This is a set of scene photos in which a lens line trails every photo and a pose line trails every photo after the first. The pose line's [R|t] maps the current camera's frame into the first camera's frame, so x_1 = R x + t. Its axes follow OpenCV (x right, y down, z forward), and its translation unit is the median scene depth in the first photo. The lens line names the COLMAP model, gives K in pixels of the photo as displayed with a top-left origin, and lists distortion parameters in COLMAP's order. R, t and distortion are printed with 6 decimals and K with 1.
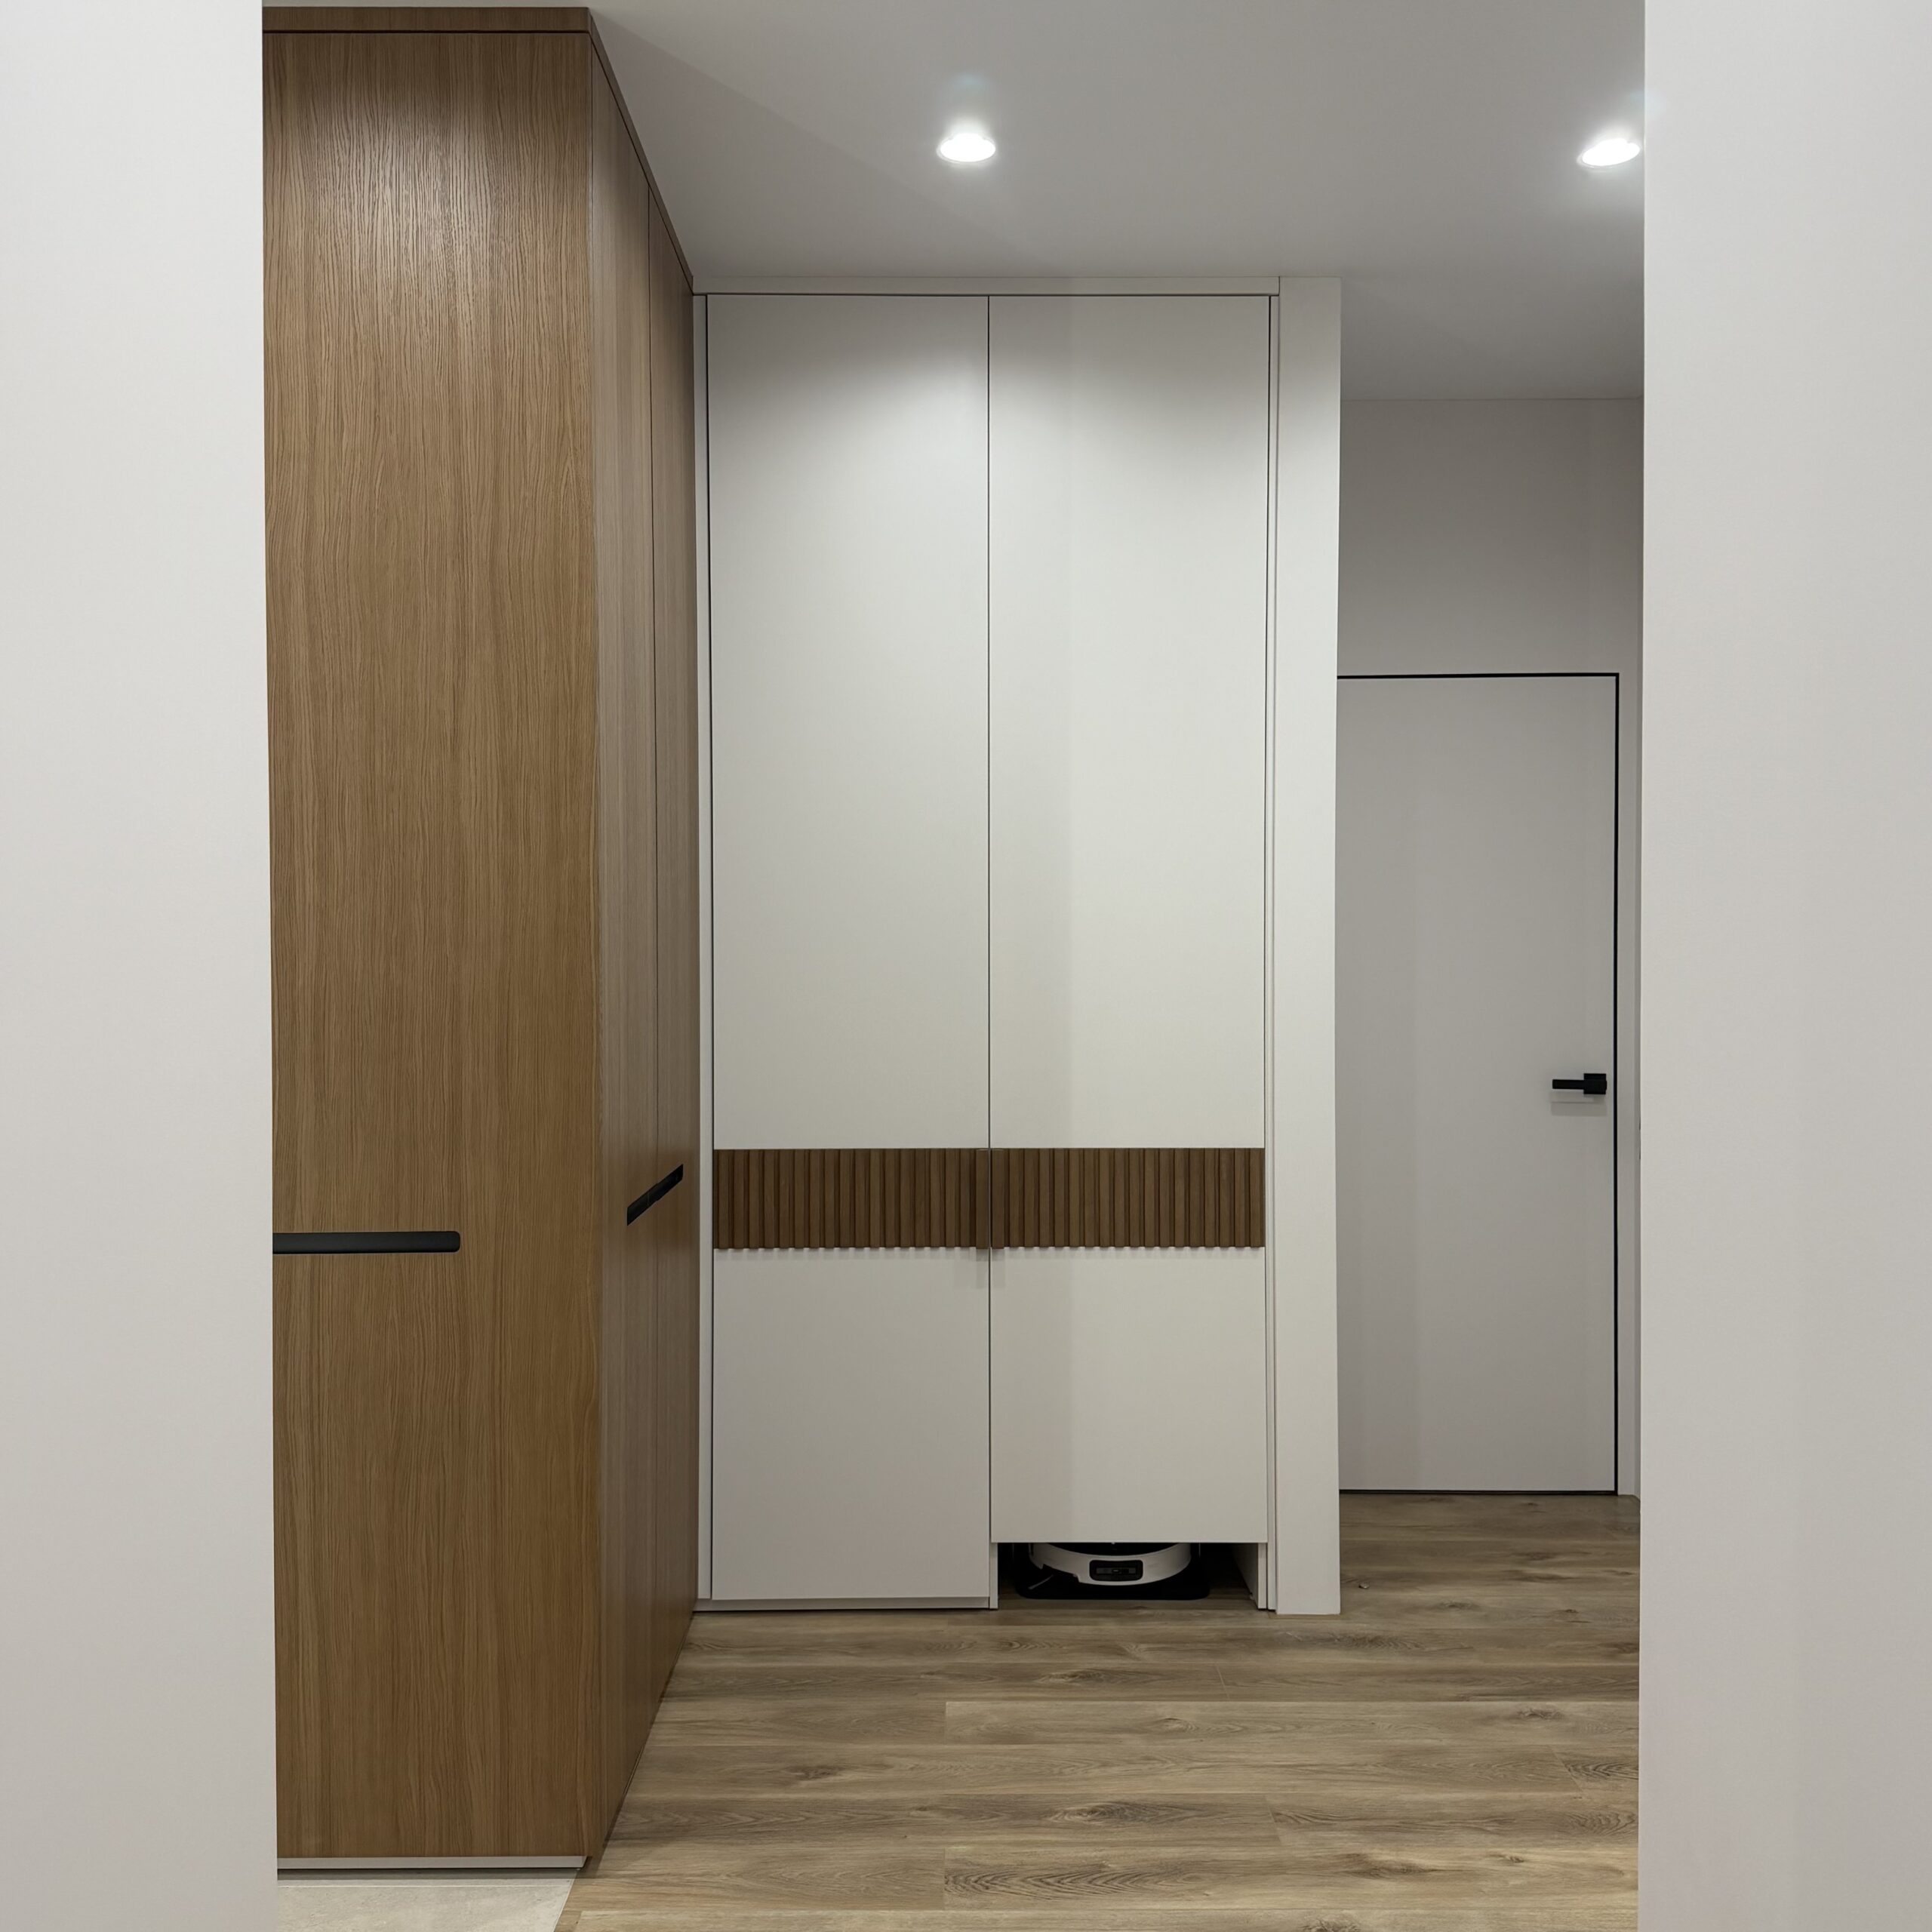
lens RADIAL K [[1917.0, 0, 990.2], [0, 1917.0, 950.0], [0, 0, 1]] dist [0.044597, 0.000000]
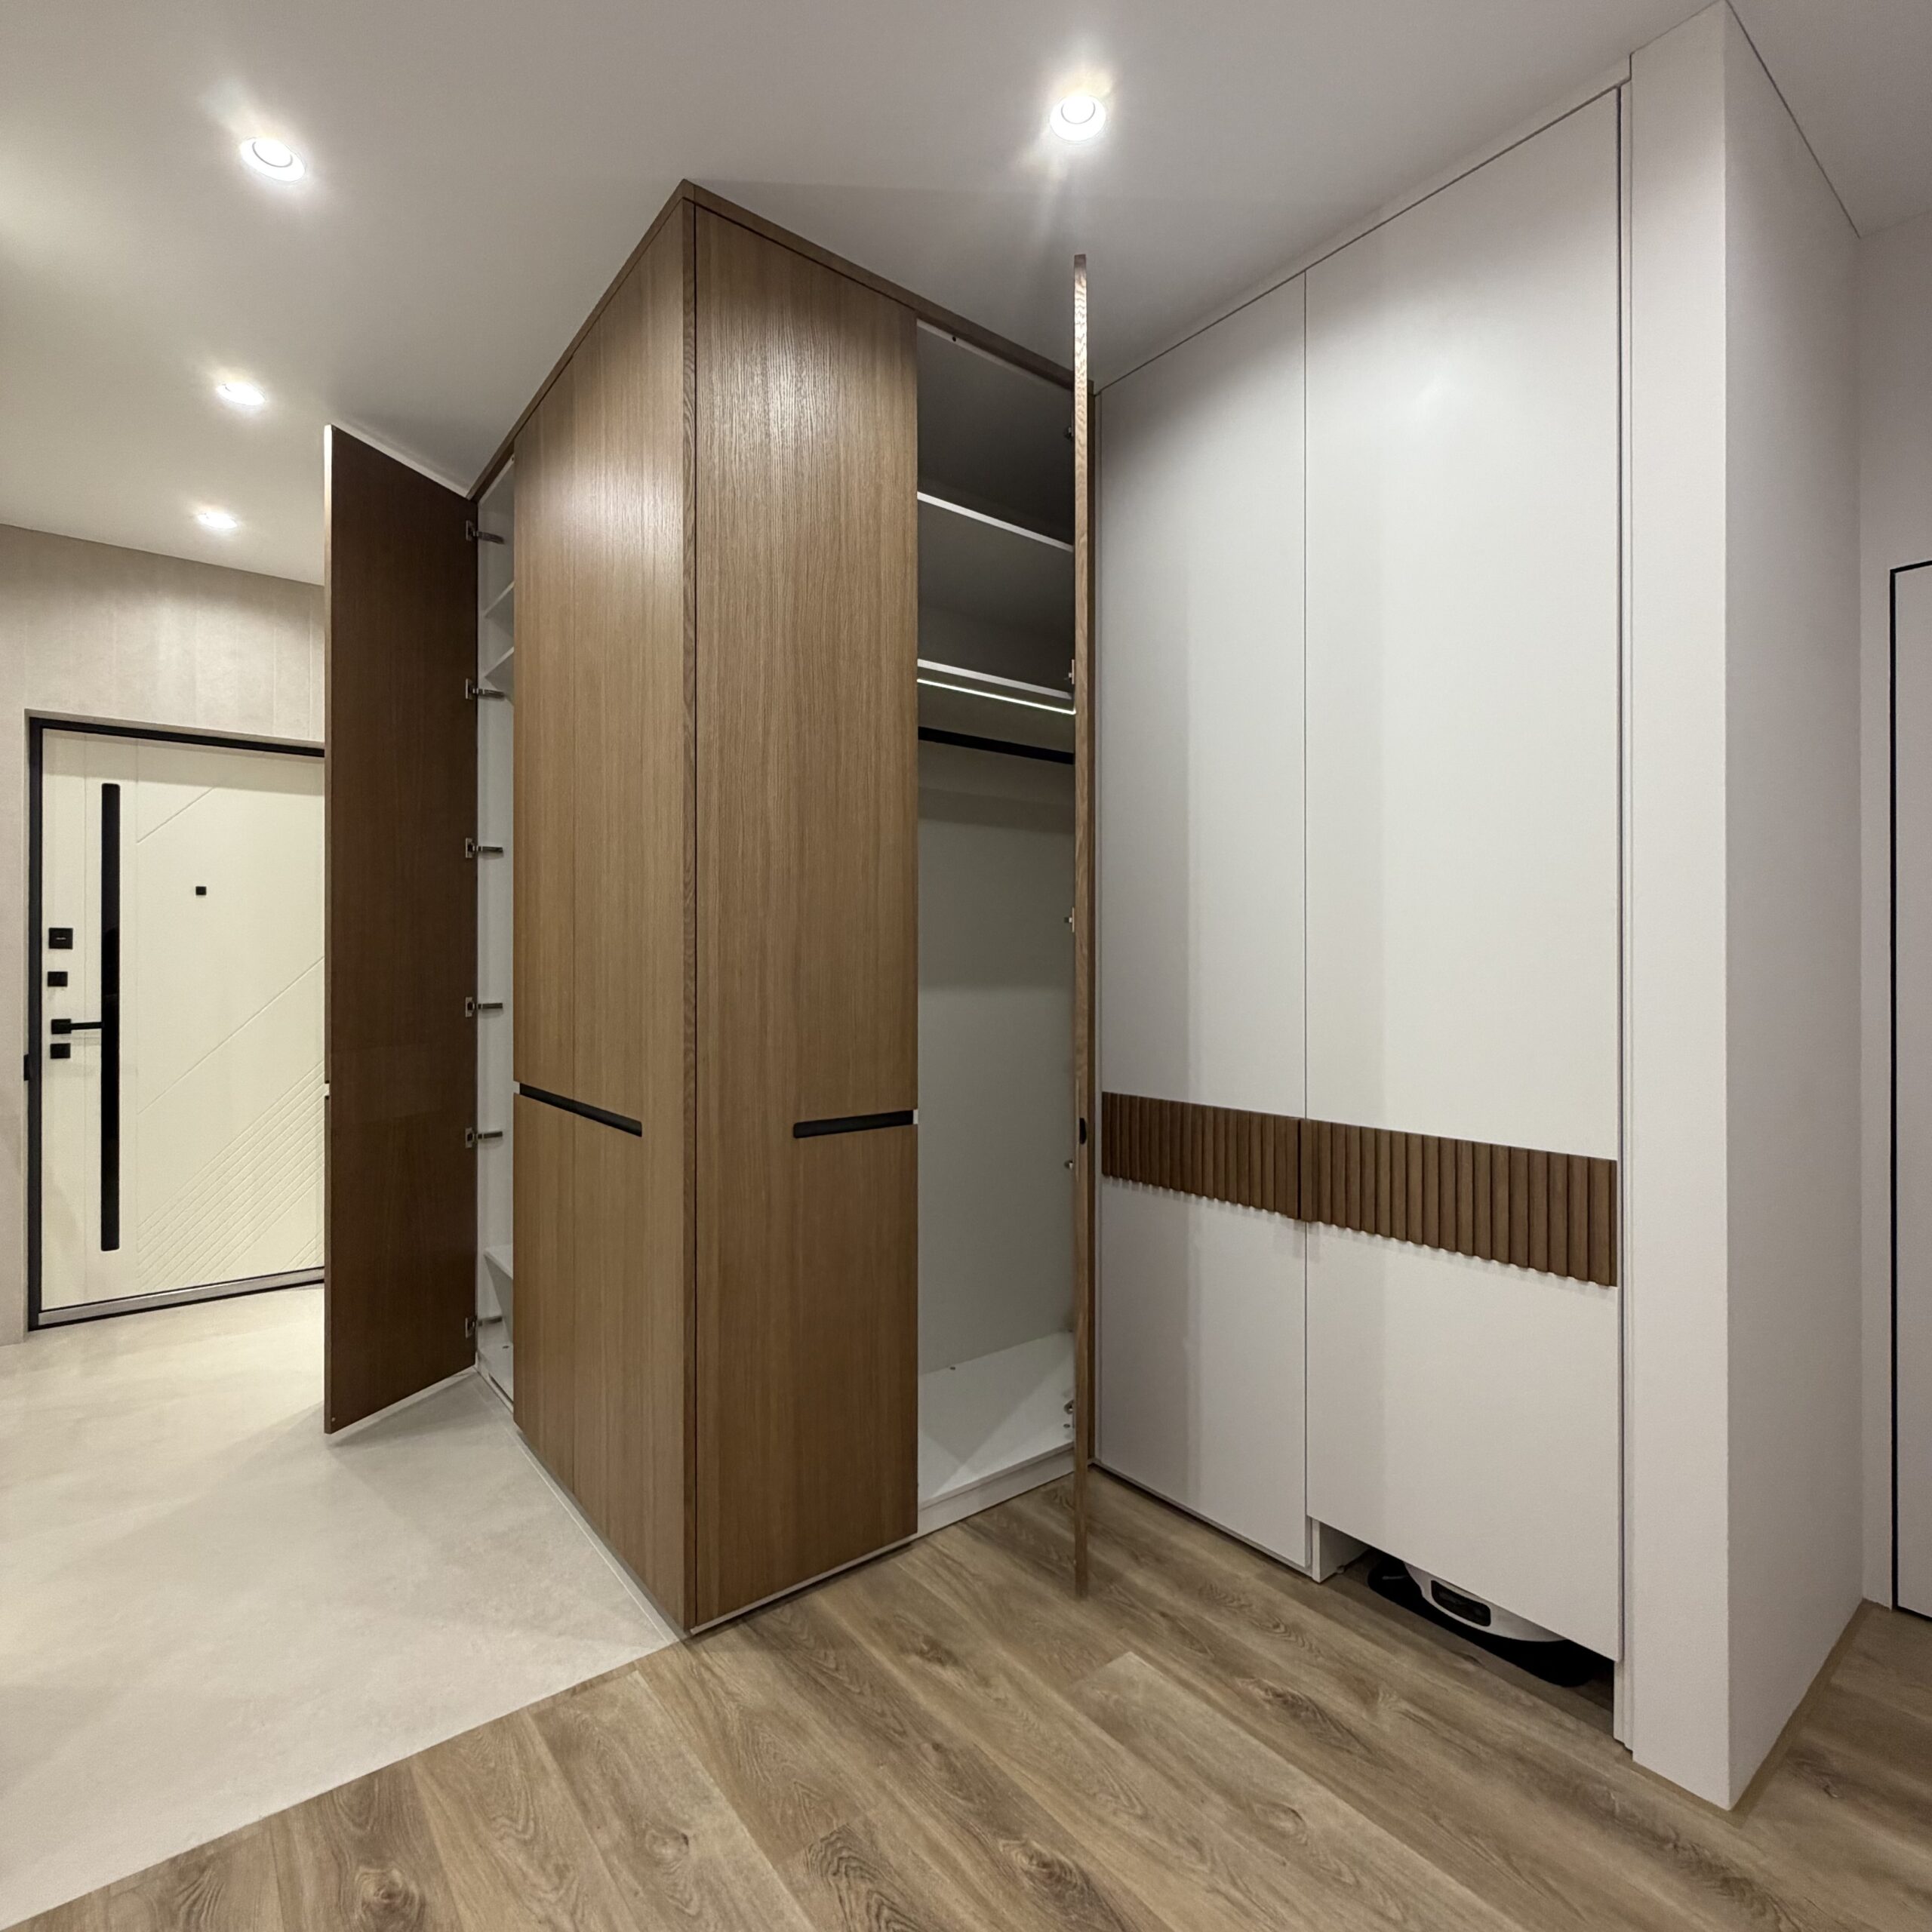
lens RADIAL K [[1039.0, 0, 971.4], [0, 1039.0, 957.3], [0, 0, 1]] dist [0.001915, -0.000058]
pose [[0.605619, -0.002493, -0.795751, 0.330751], [-0.005639, 0.999957, -0.007425, 0.025084], [0.795735, 0.008984, 0.605579, 0.542719]]
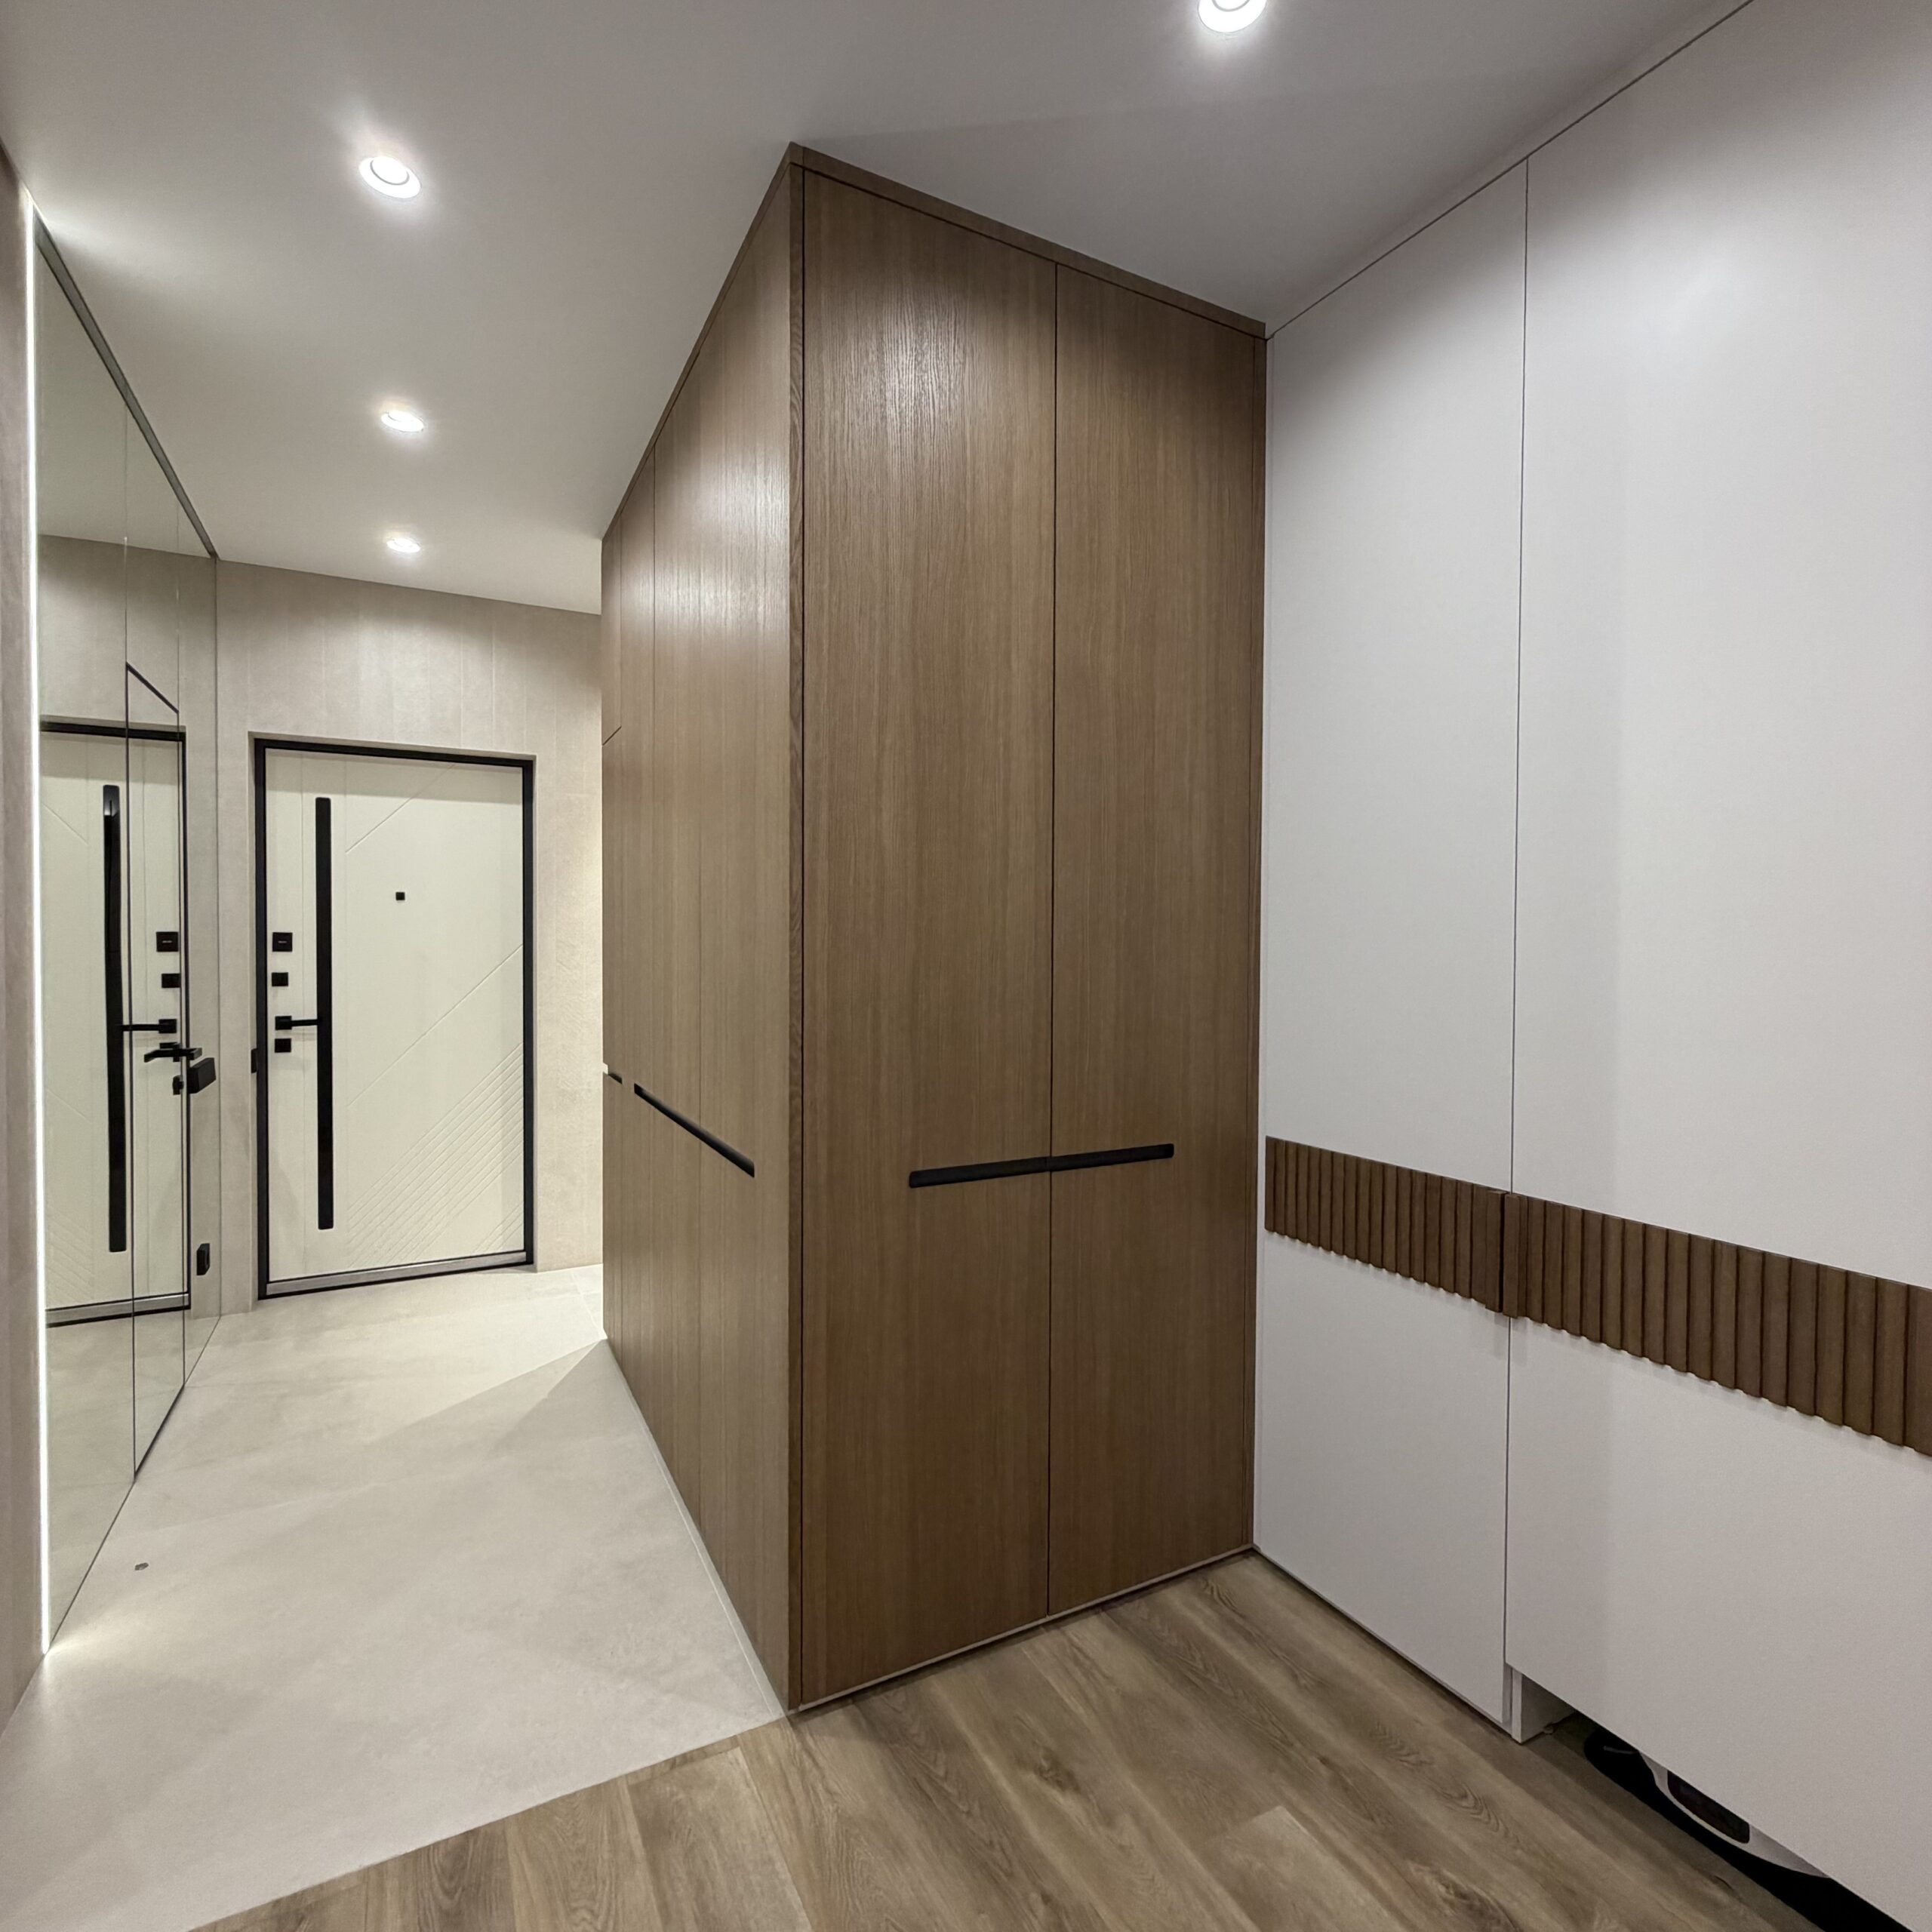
lens RADIAL K [[1039.0, 0, 967.1], [0, 1039.0, 956.6], [0, 0, 1]] dist [0.001915, -0.000058]
pose [[0.449875, 0.018087, -0.892908, 0.299106], [-0.011778, 0.999828, 0.014318, -0.002006], [0.893014, 0.004075, 0.450011, 0.597025]]
